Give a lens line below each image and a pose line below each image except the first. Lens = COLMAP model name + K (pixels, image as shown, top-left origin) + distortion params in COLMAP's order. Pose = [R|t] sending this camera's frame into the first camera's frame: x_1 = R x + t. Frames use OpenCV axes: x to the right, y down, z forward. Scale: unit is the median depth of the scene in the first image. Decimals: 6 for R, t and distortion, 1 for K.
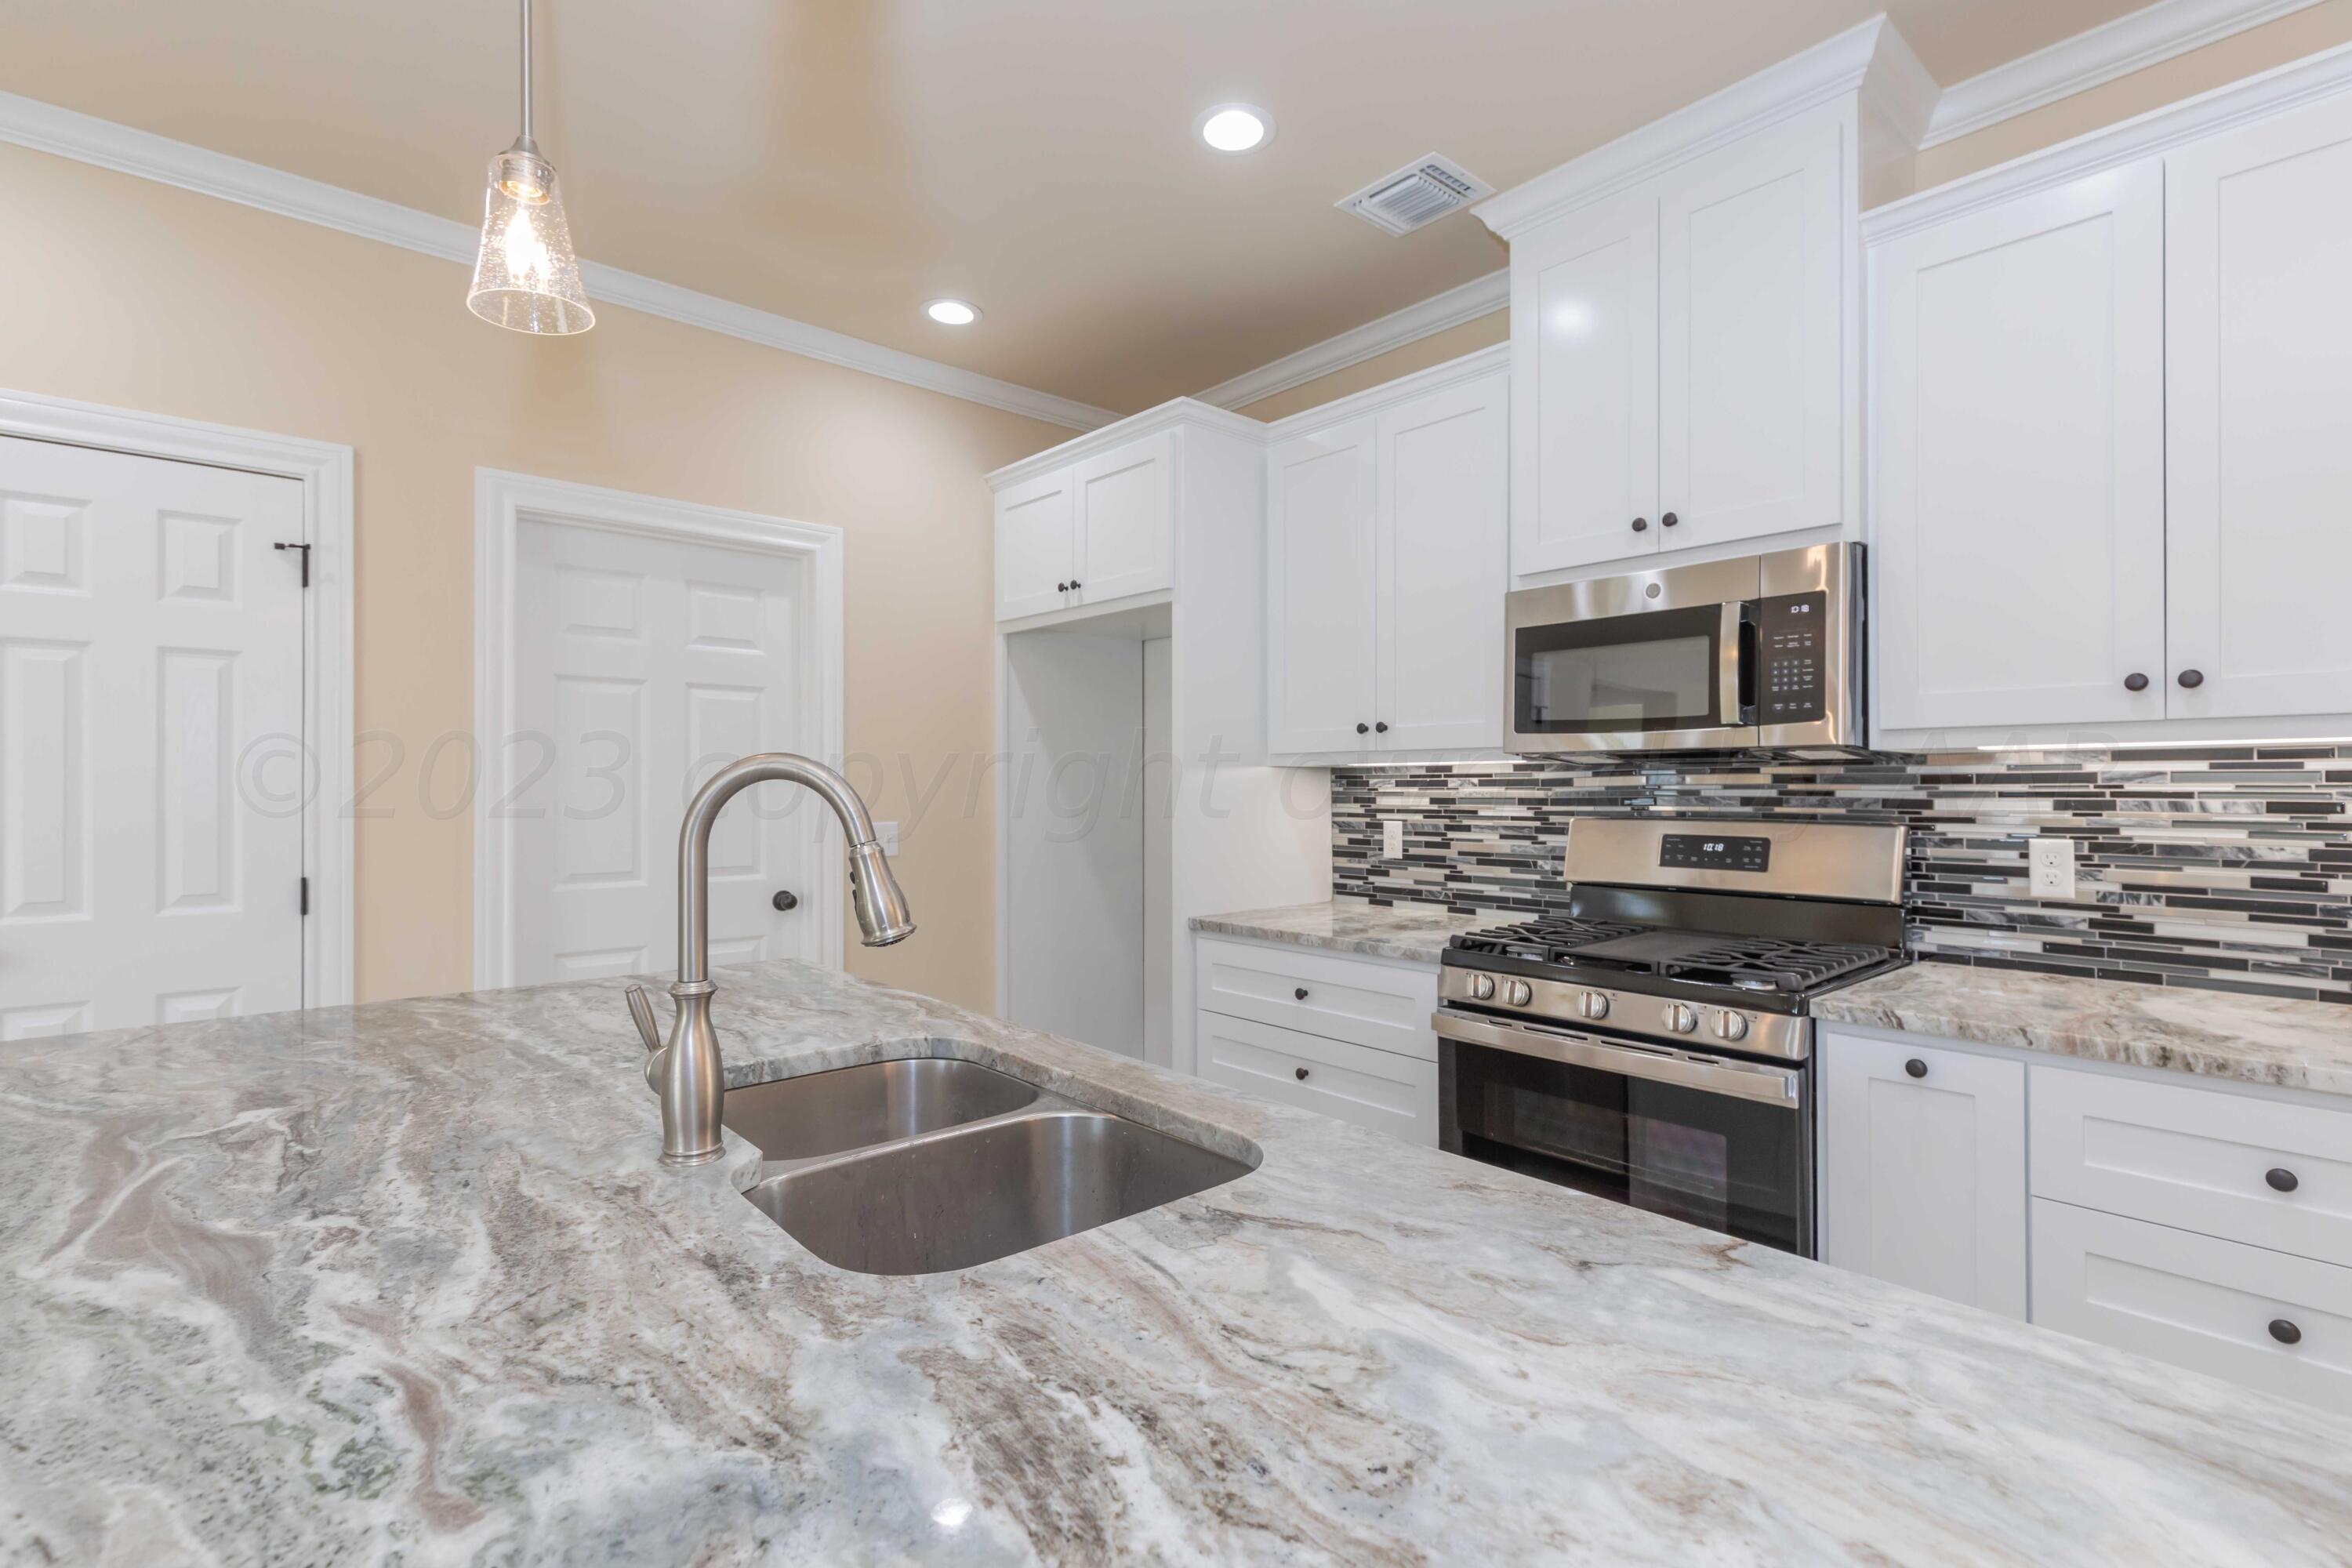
lens RADIAL K [[1086.2, 0, 1190.1], [0, 1086.2, 780.0], [0, 0, 1]] dist [0.001181, -0.000375]
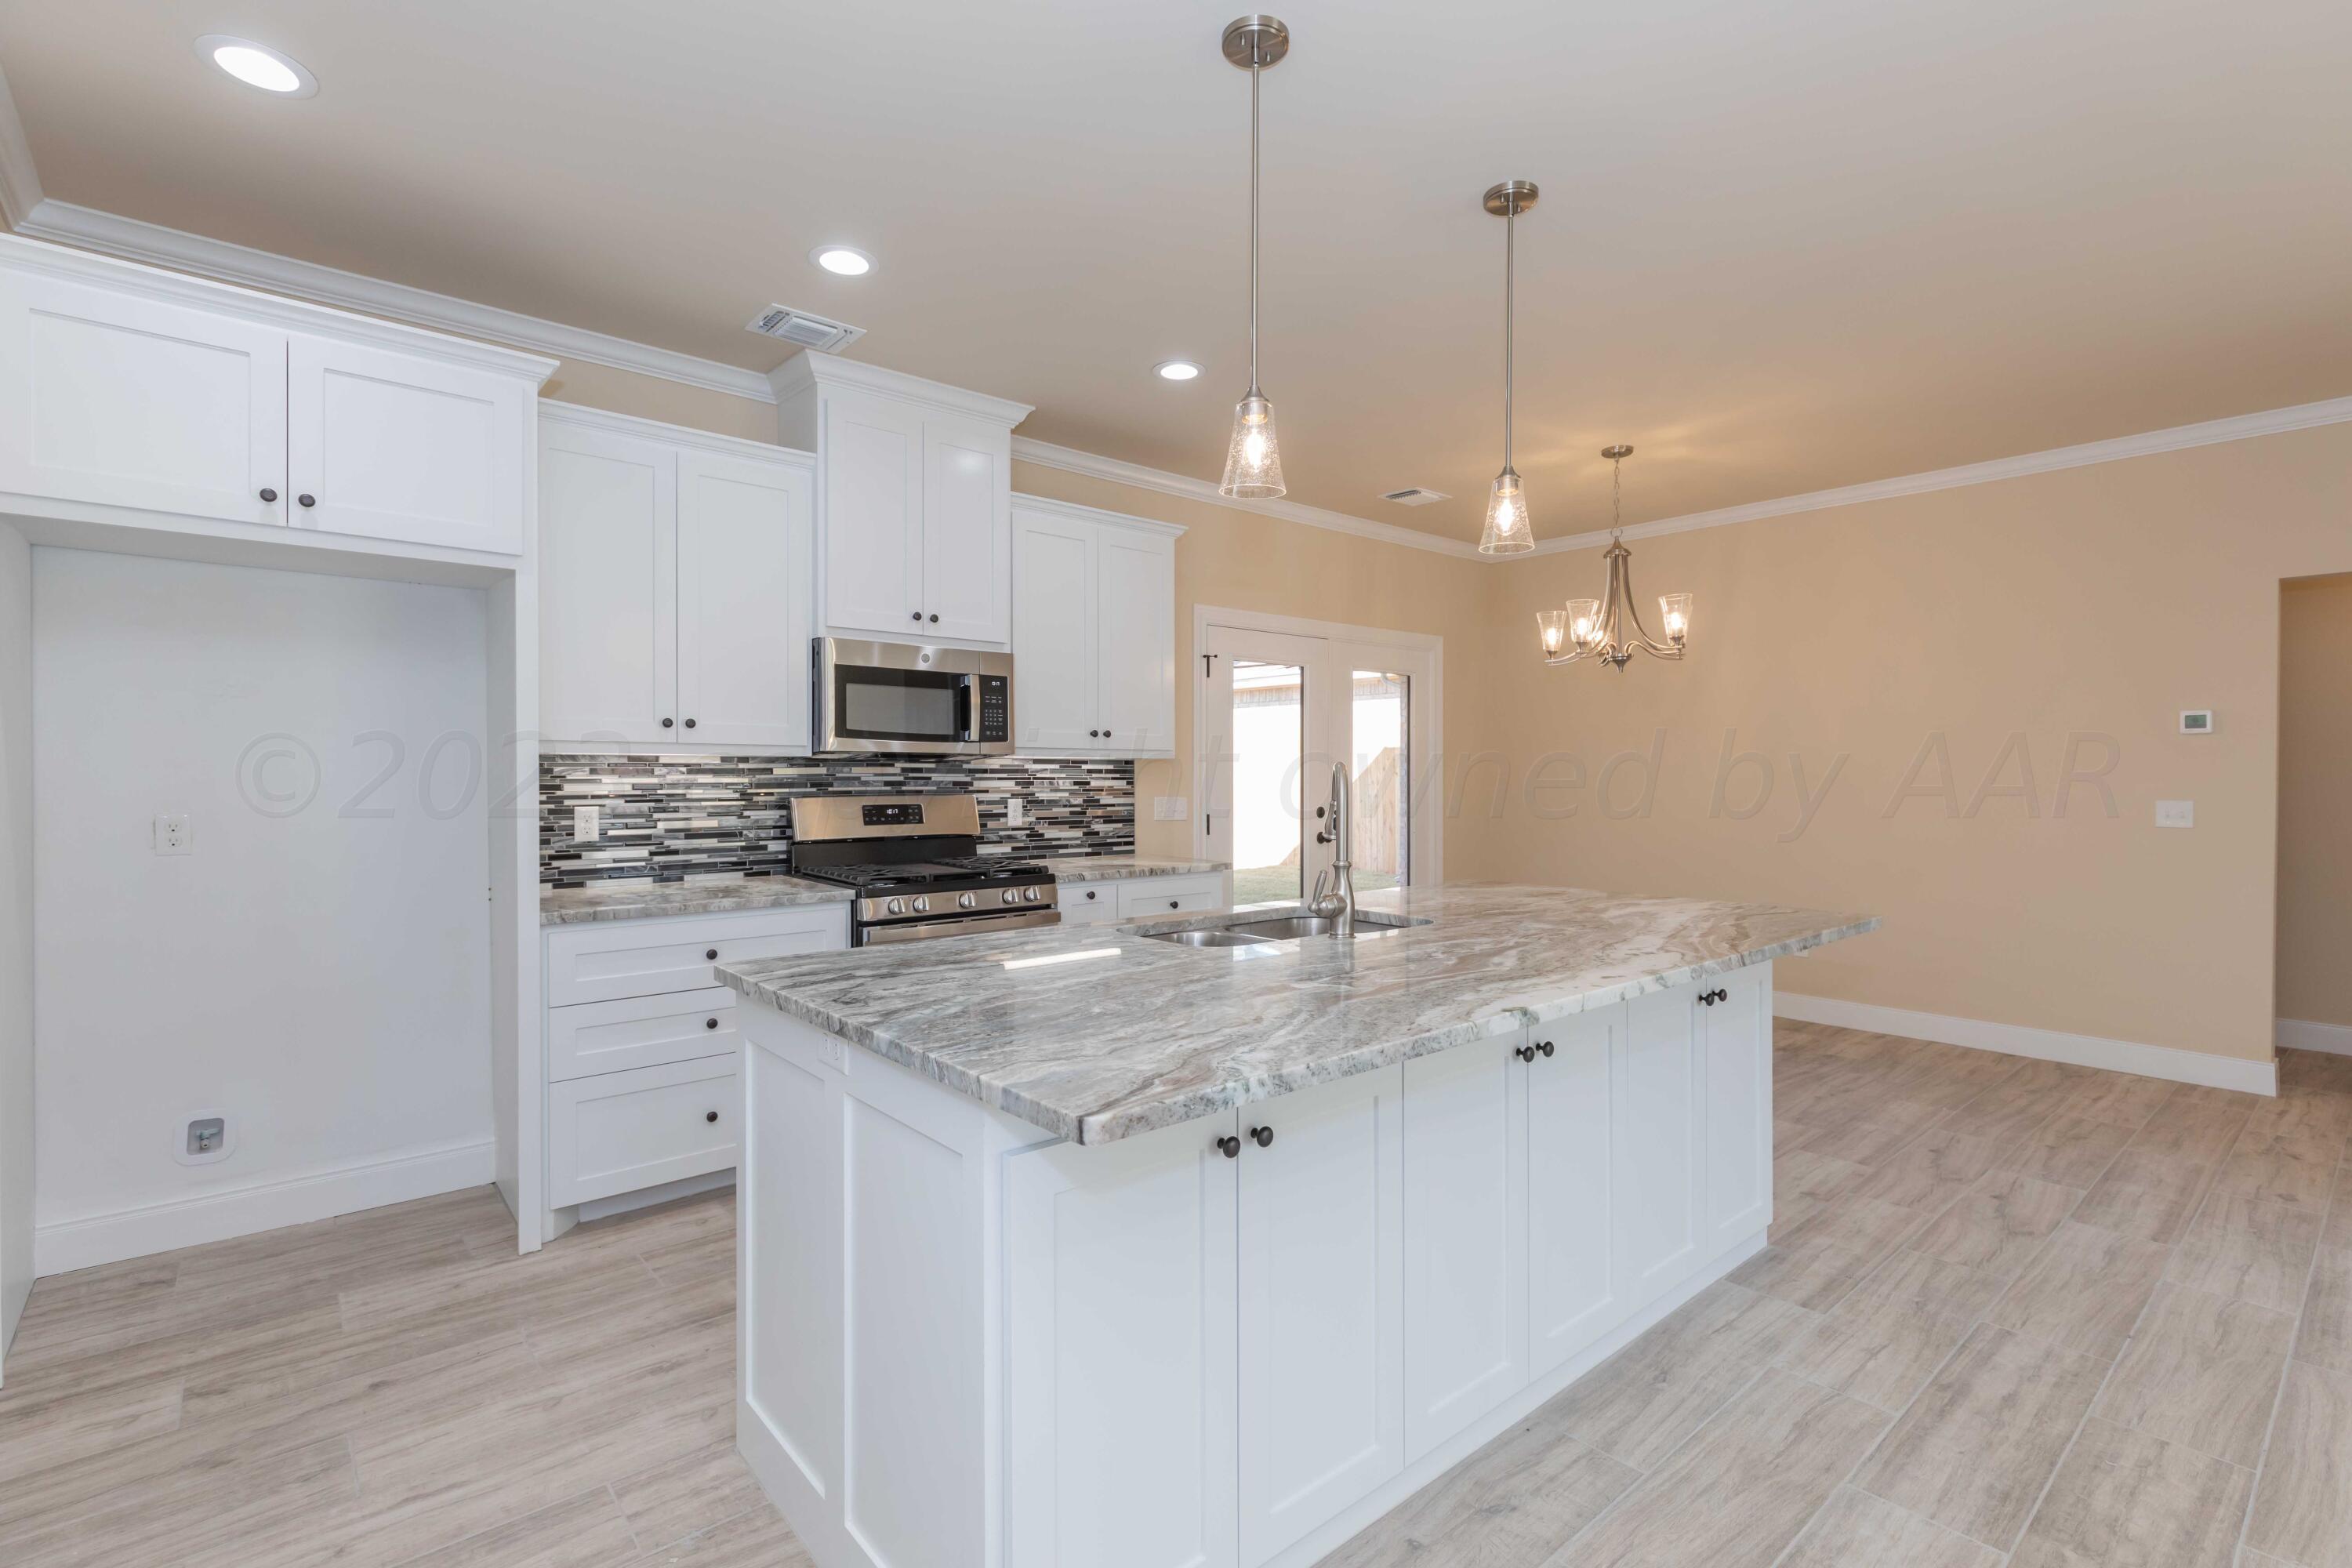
lens RADIAL K [[1058.0, 0, 1170.2], [0, 1058.0, 778.9], [0, 0, 1]] dist [0.002382, 0.000000]
pose [[0.028381, -0.003470, 0.999591, -1.136769], [-0.007674, 0.999964, 0.003689, 0.003334], [-0.999568, -0.007776, 0.028354, 0.544877]]
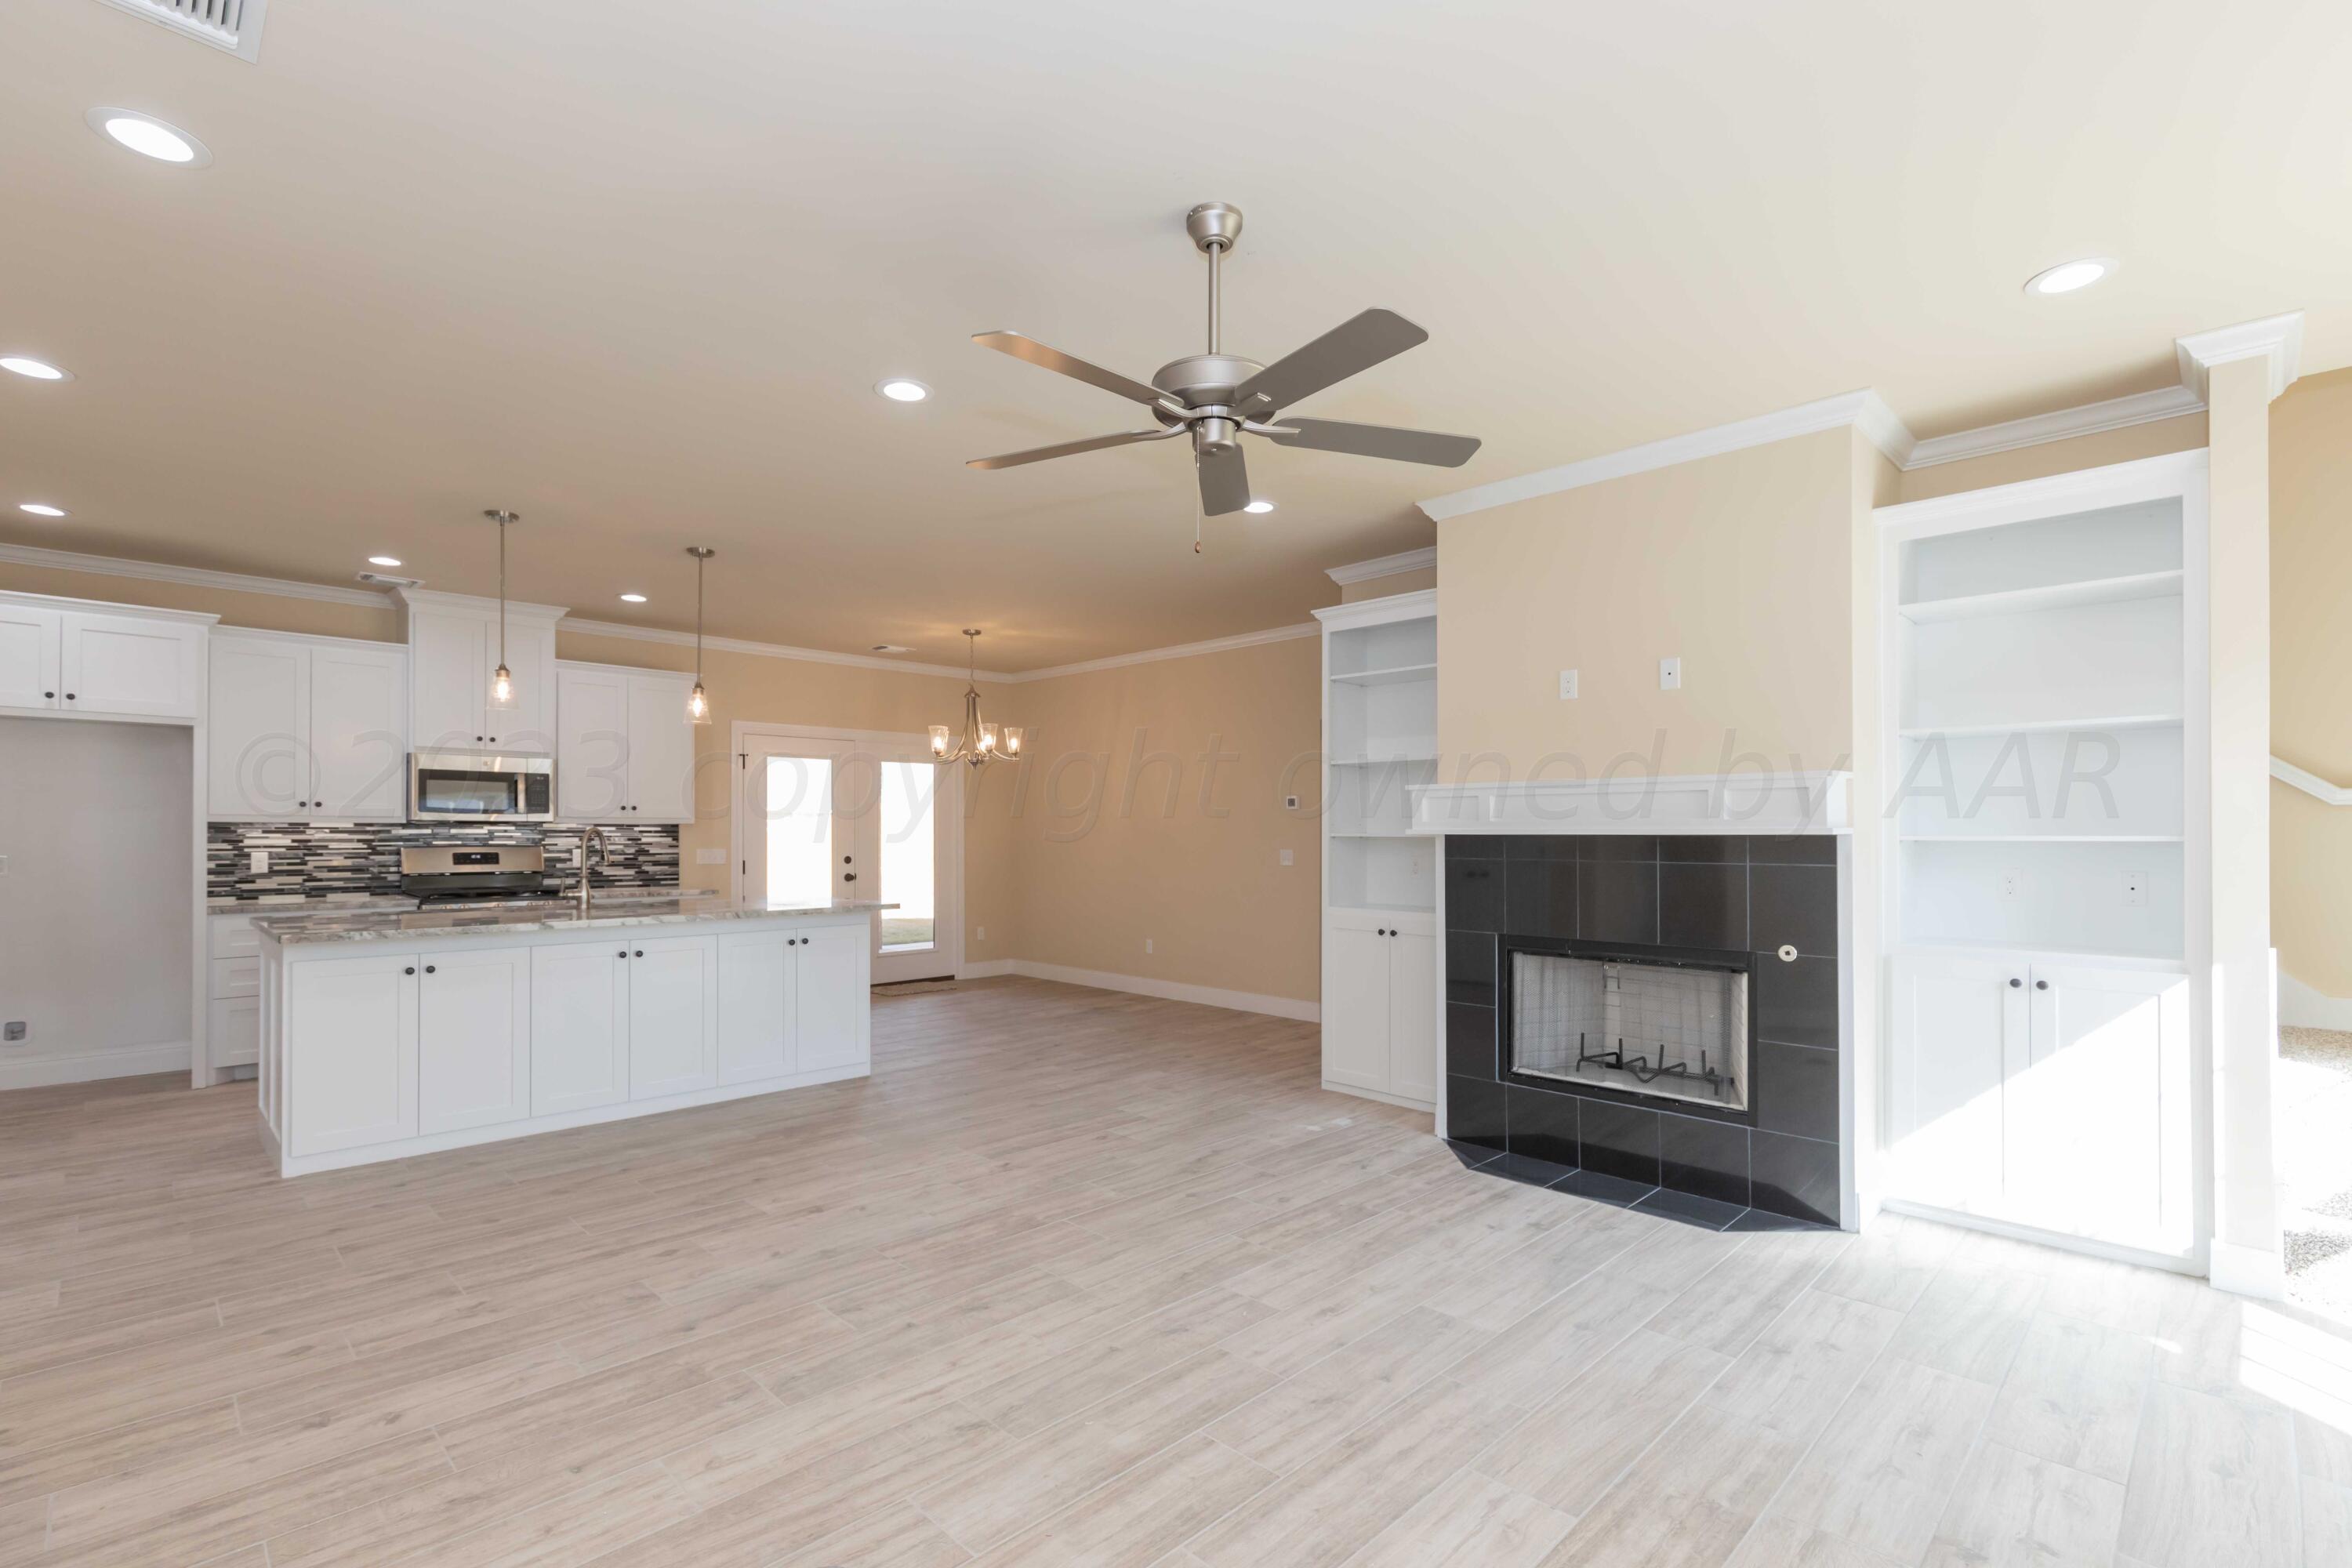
lens RADIAL K [[1061.1, 0, 1160.2], [0, 1061.1, 824.0], [0, 0, 1]] dist [0.001152, -0.000040]
pose [[-0.036448, 0.008266, 0.999301, -2.241952], [-0.009479, 0.999918, -0.008617, -0.011963], [-0.999291, -0.009786, -0.036366, -0.601823]]
